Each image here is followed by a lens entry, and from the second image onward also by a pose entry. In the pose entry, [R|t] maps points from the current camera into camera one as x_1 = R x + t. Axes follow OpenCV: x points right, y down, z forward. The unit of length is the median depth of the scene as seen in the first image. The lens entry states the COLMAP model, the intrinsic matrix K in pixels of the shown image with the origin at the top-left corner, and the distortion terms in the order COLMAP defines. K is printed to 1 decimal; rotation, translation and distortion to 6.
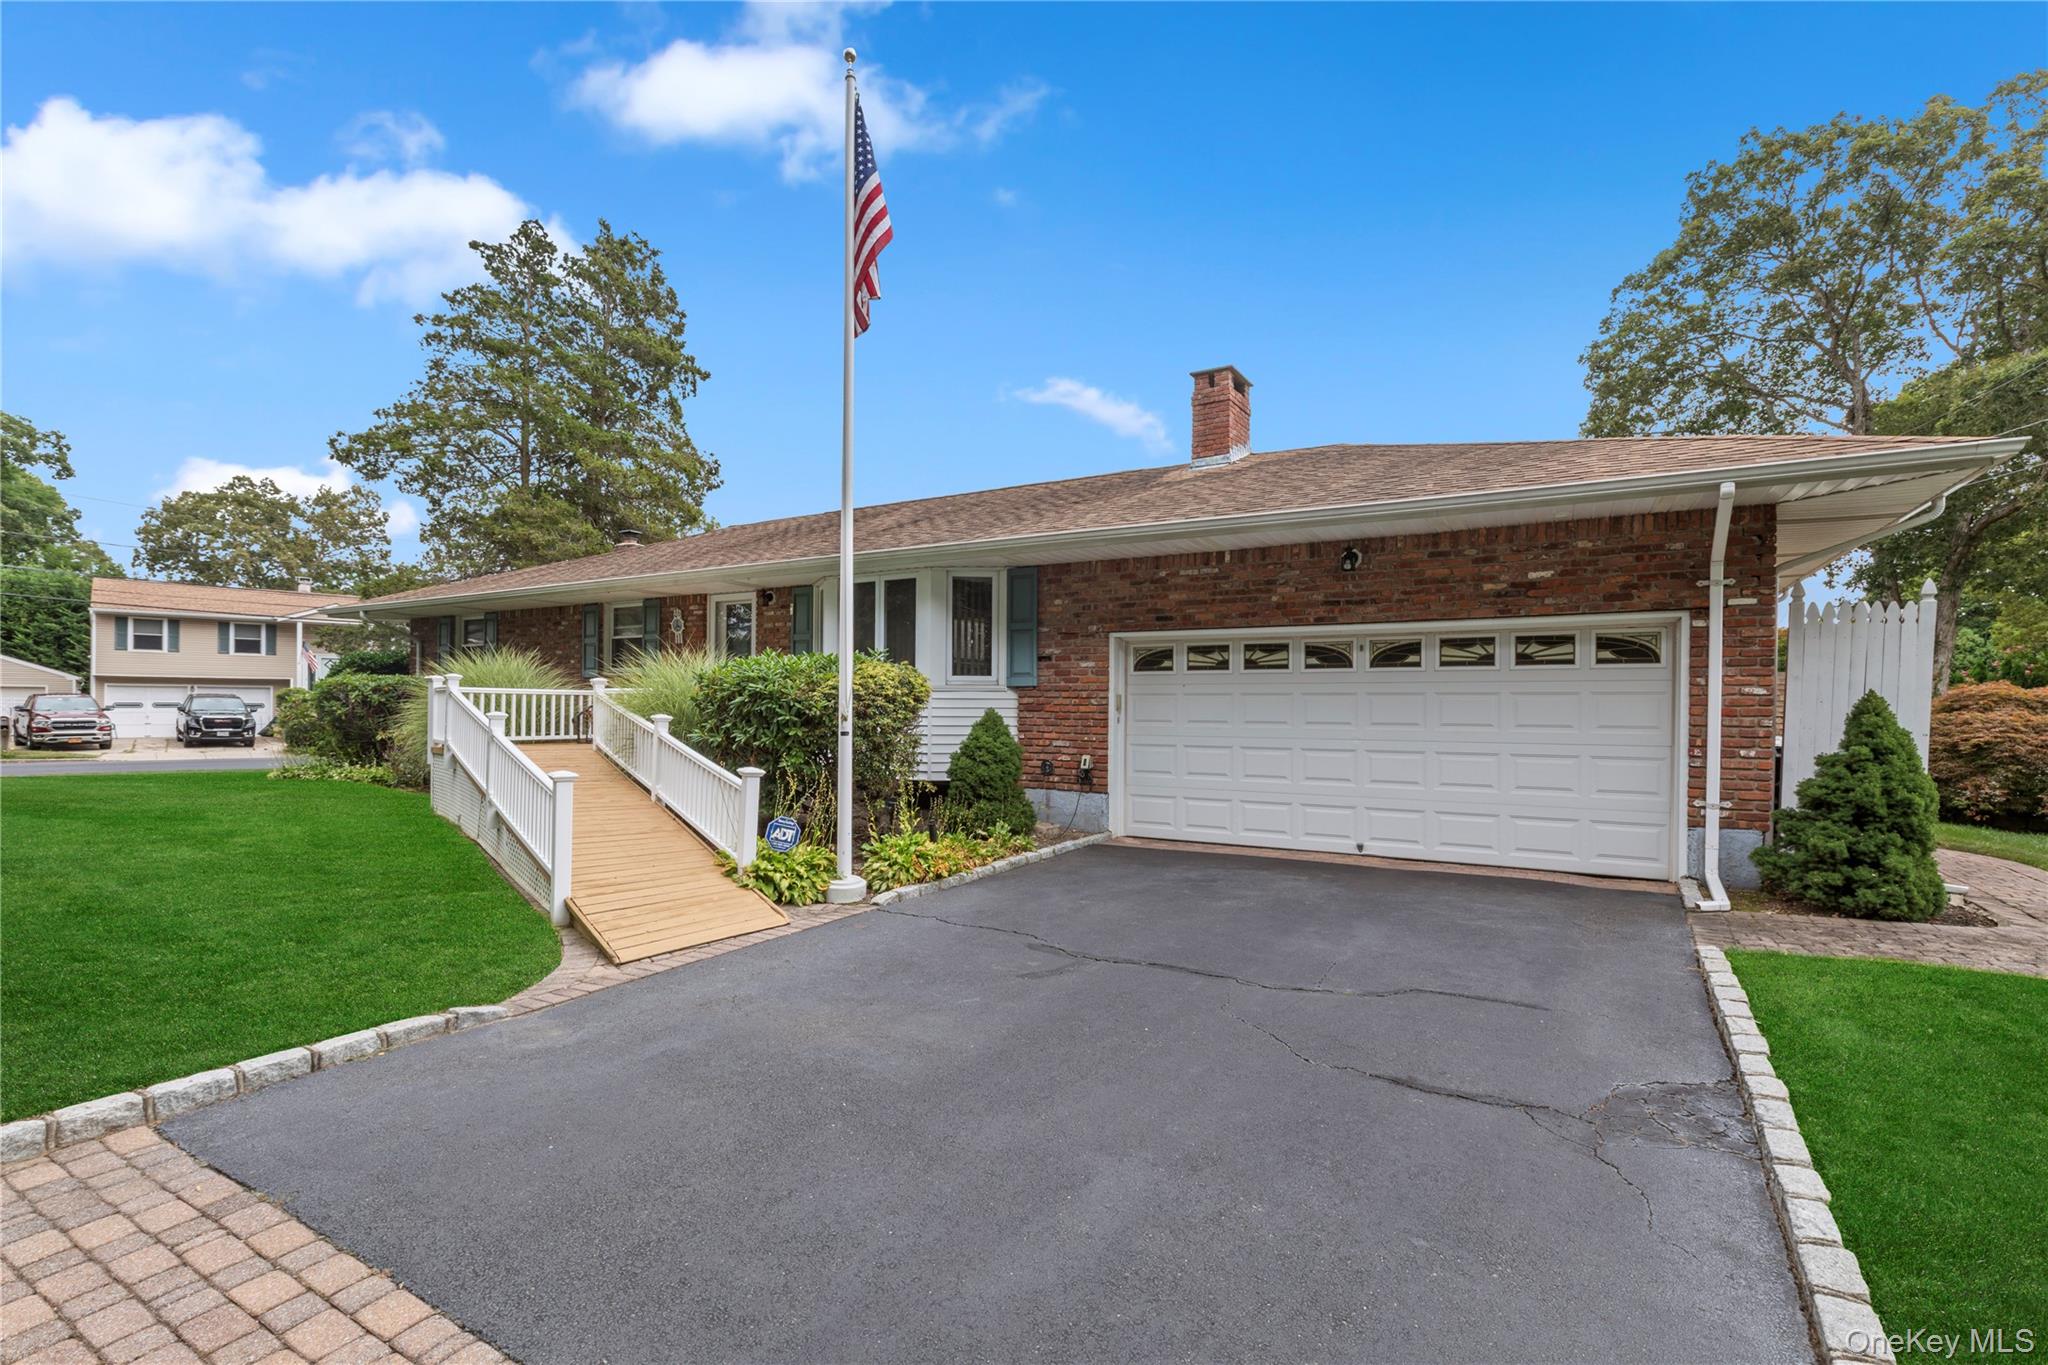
lens RADIAL K [[942.9, 0, 1014.7], [0, 942.9, 710.1], [0, 0, 1]] dist [-0.001477, 0.000464]
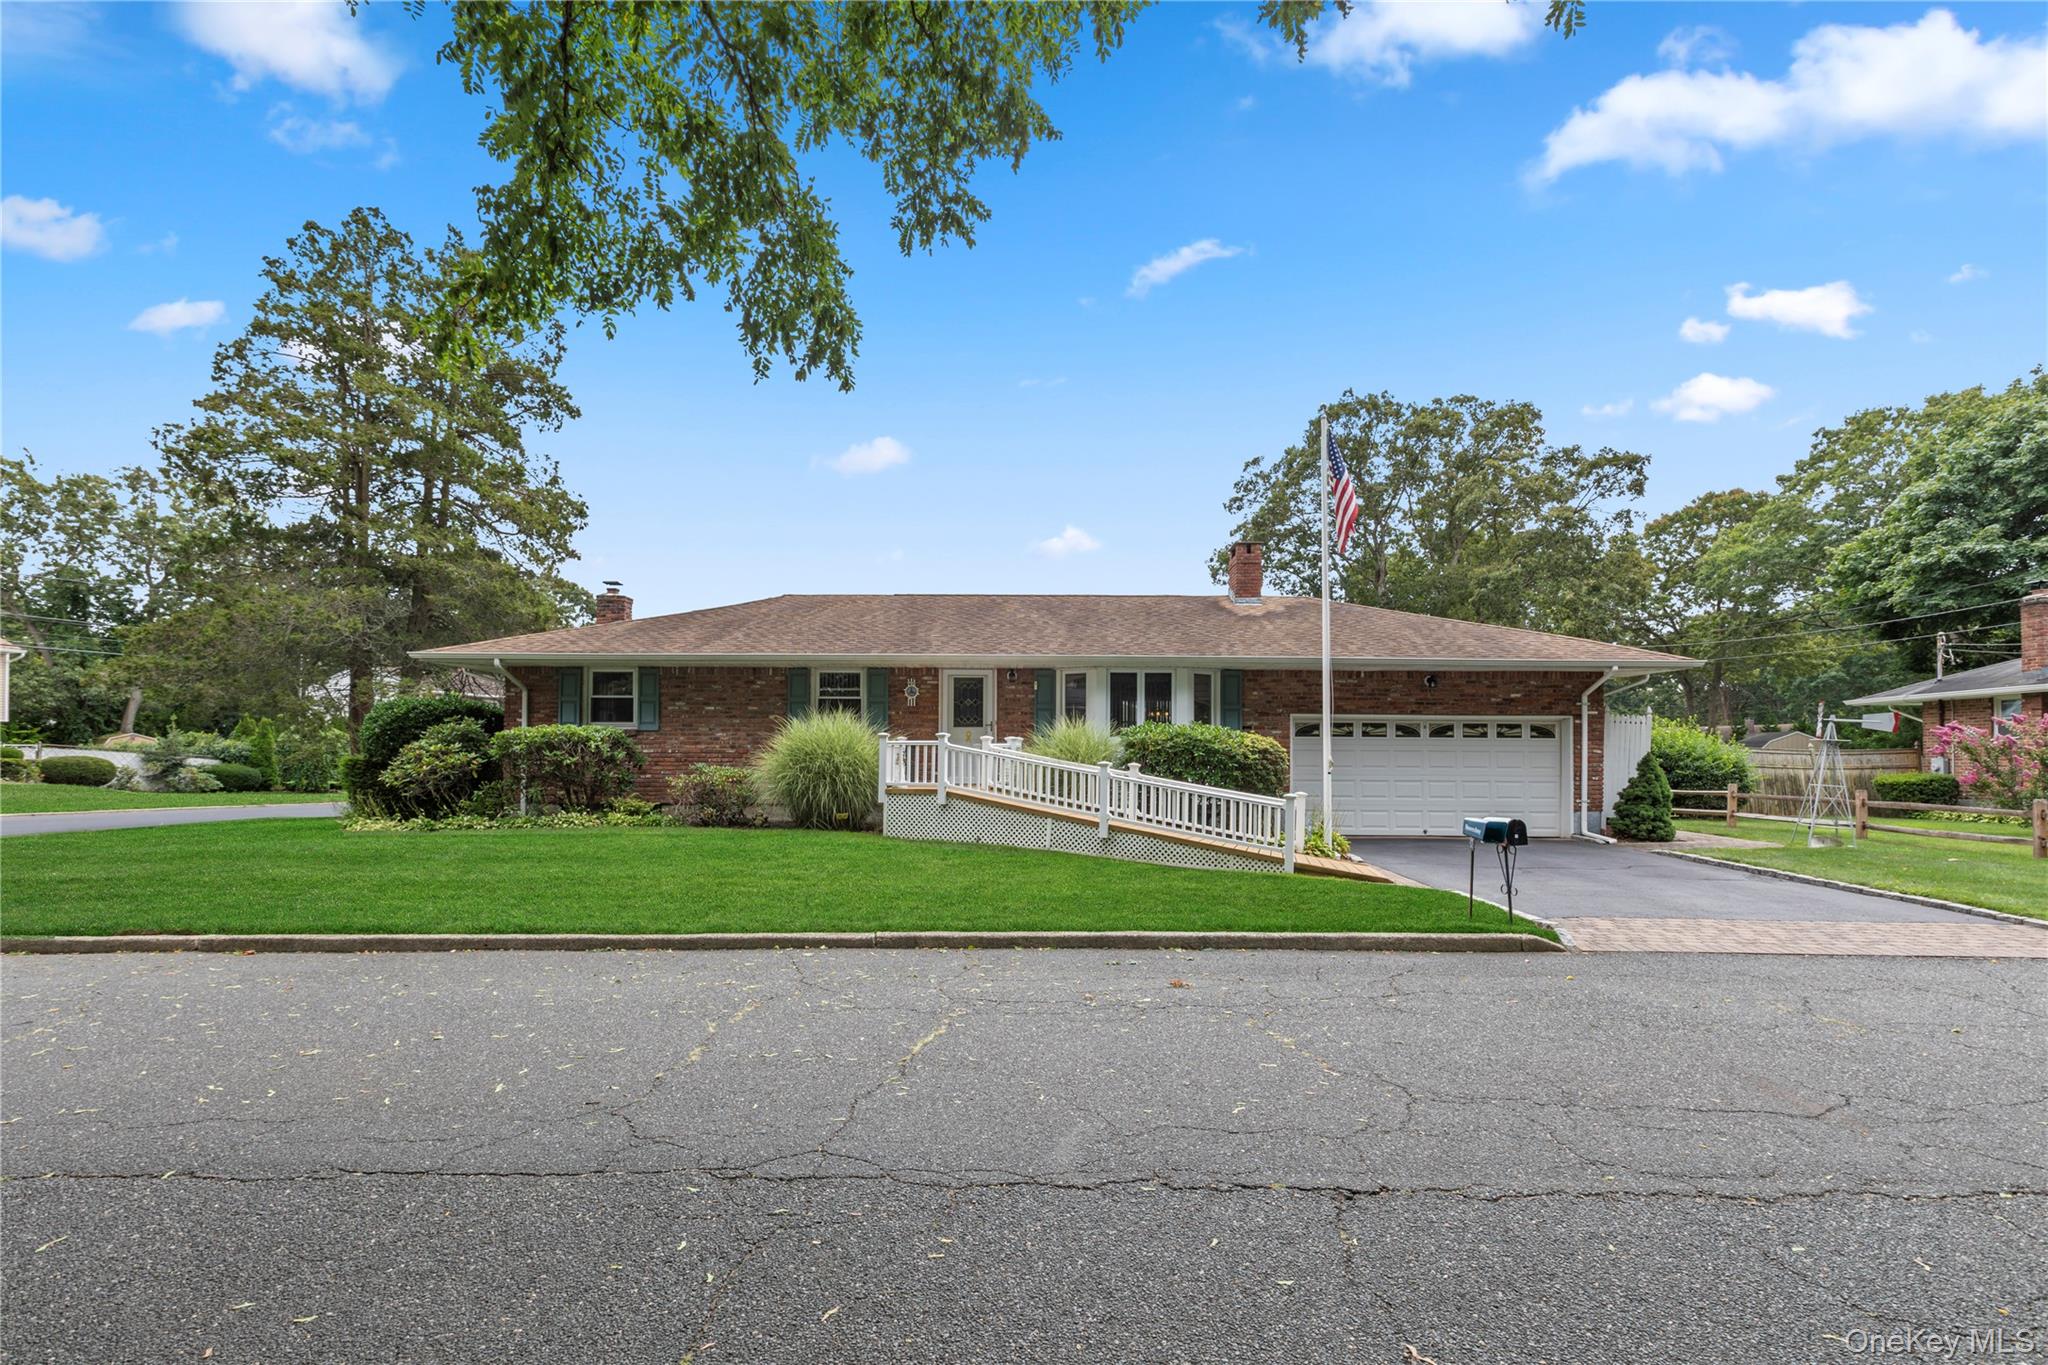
lens RADIAL K [[973.6, 0, 1022.1], [0, 973.6, 737.4], [0, 0, 1]] dist [0.004130, 0.000296]
pose [[0.862319, 0.012594, 0.506209, -1.242049], [-0.000946, 0.999729, -0.023260, 0.001568], [-0.506365, 0.019579, 0.862097, -0.267808]]
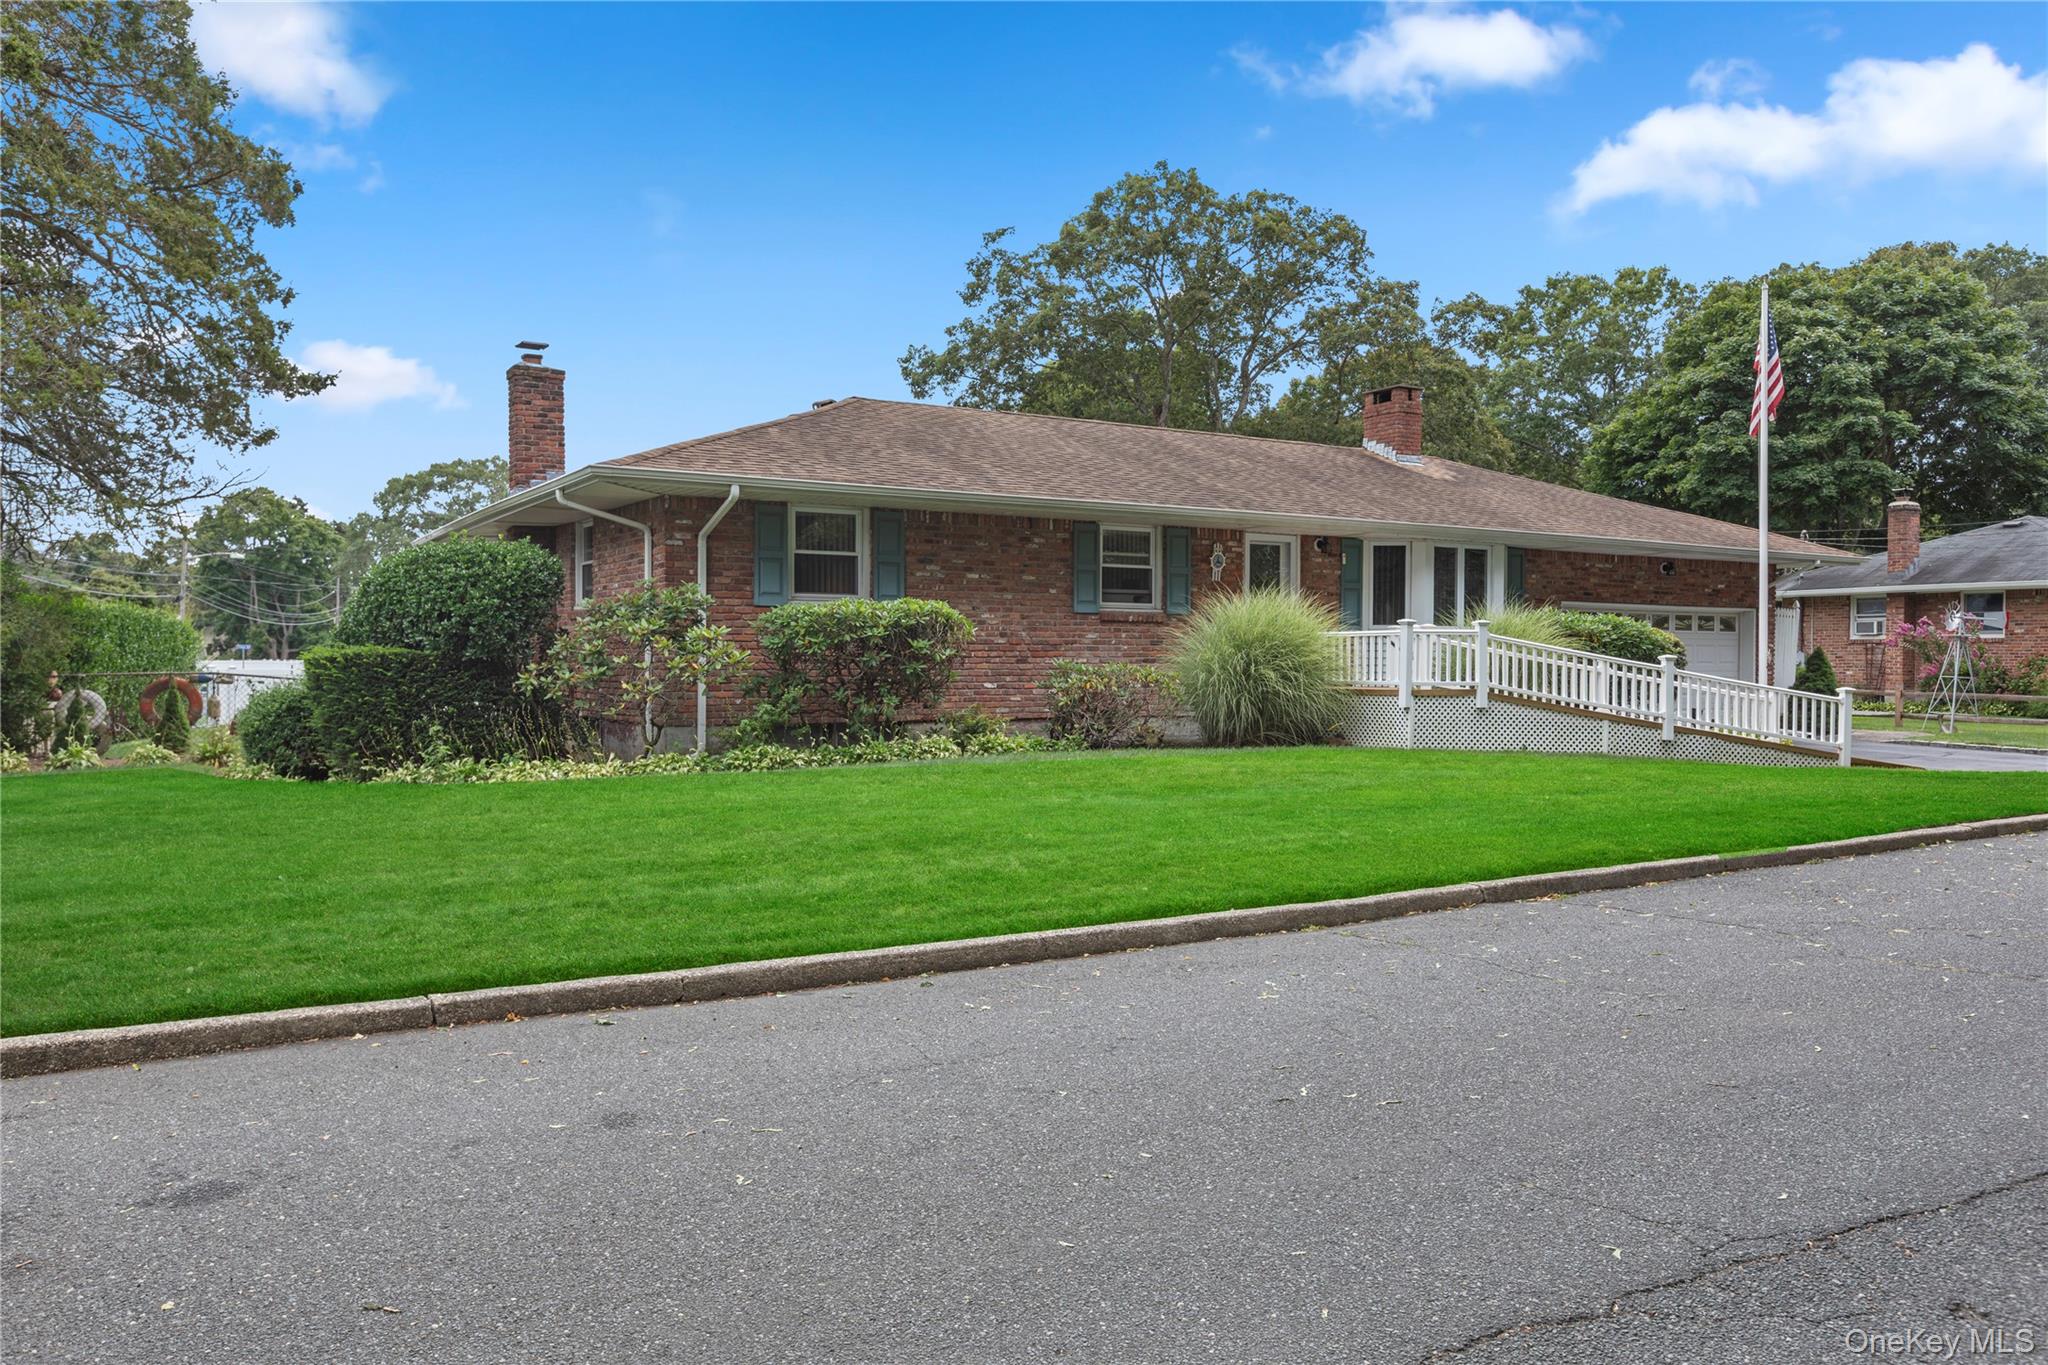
lens RADIAL K [[1545.8, 0, 1077.1], [0, 1545.8, 724.6], [0, 0, 1]] dist [0.032827, 0.000303]
pose [[0.436371, -0.038028, 0.898963, -2.495292], [0.001292, 0.999132, 0.041638, 0.008836], [-0.899766, -0.017008, 0.436041, 0.647768]]
